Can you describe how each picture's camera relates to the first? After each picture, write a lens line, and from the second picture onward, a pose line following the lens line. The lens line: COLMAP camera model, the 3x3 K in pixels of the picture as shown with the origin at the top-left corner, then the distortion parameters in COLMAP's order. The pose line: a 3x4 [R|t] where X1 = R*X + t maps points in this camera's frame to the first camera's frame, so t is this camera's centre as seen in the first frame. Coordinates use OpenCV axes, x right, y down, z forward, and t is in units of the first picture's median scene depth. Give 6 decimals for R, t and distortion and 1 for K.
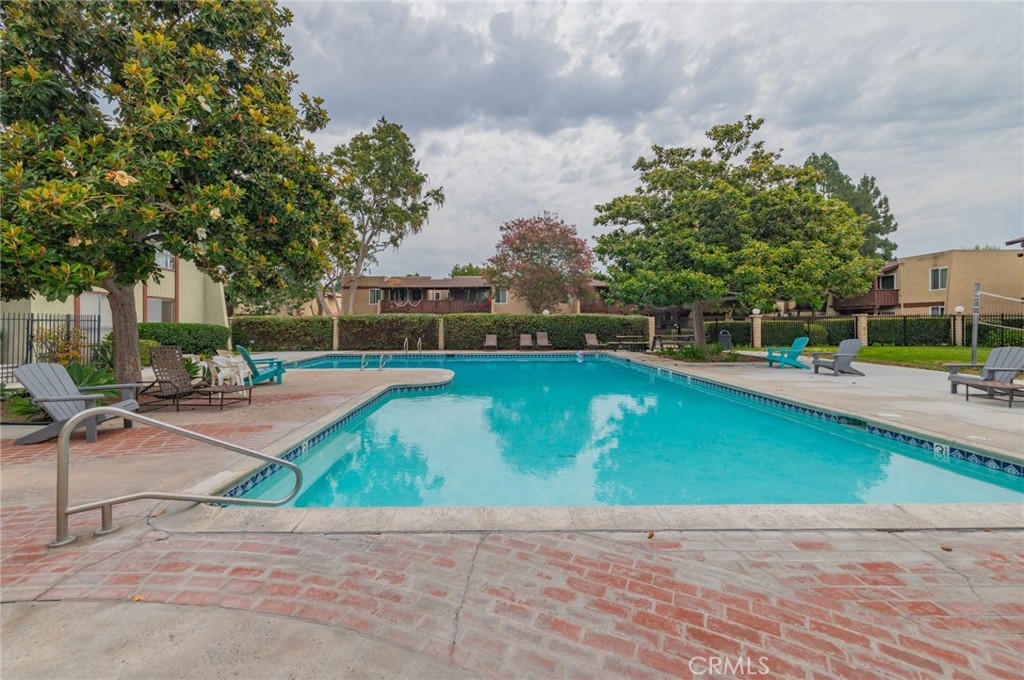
lens RADIAL K [[407.9, 0, 500.0], [0, 407.9, 319.1], [0, 0, 1]] dist [0.002621, 0.000445]
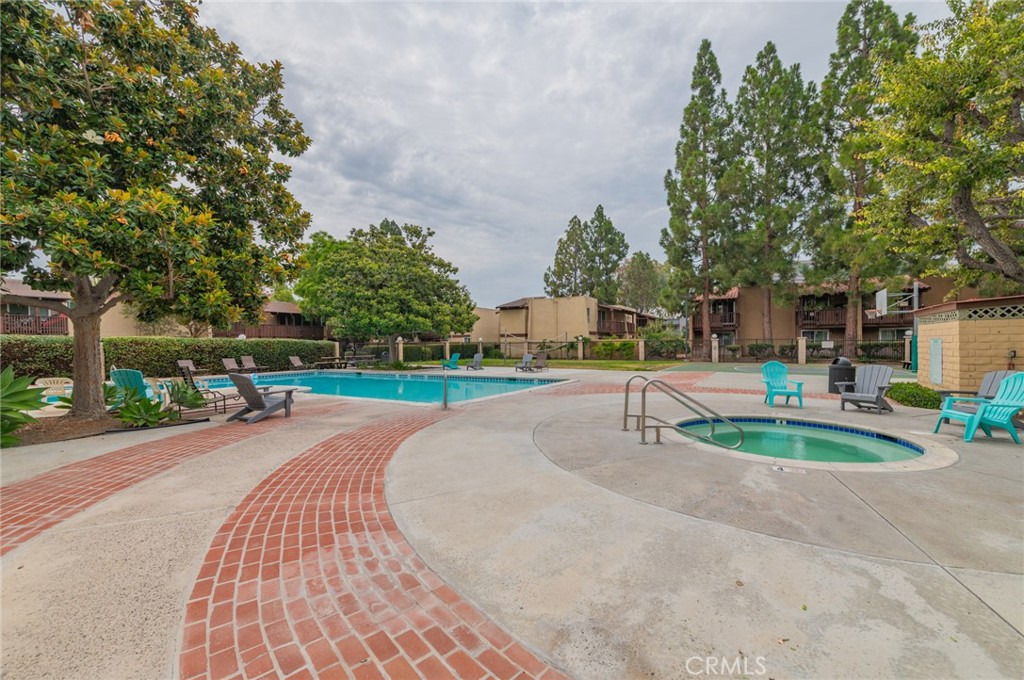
lens RADIAL K [[407.9, 0, 512.8], [0, 407.9, 343.0], [0, 0, 1]] dist [0.002621, 0.000445]
pose [[0.527143, 0.004514, 0.849765, -0.414096], [-0.004409, 0.999987, -0.002577, -0.001473], [-0.849765, -0.002388, 0.527156, -0.131310]]
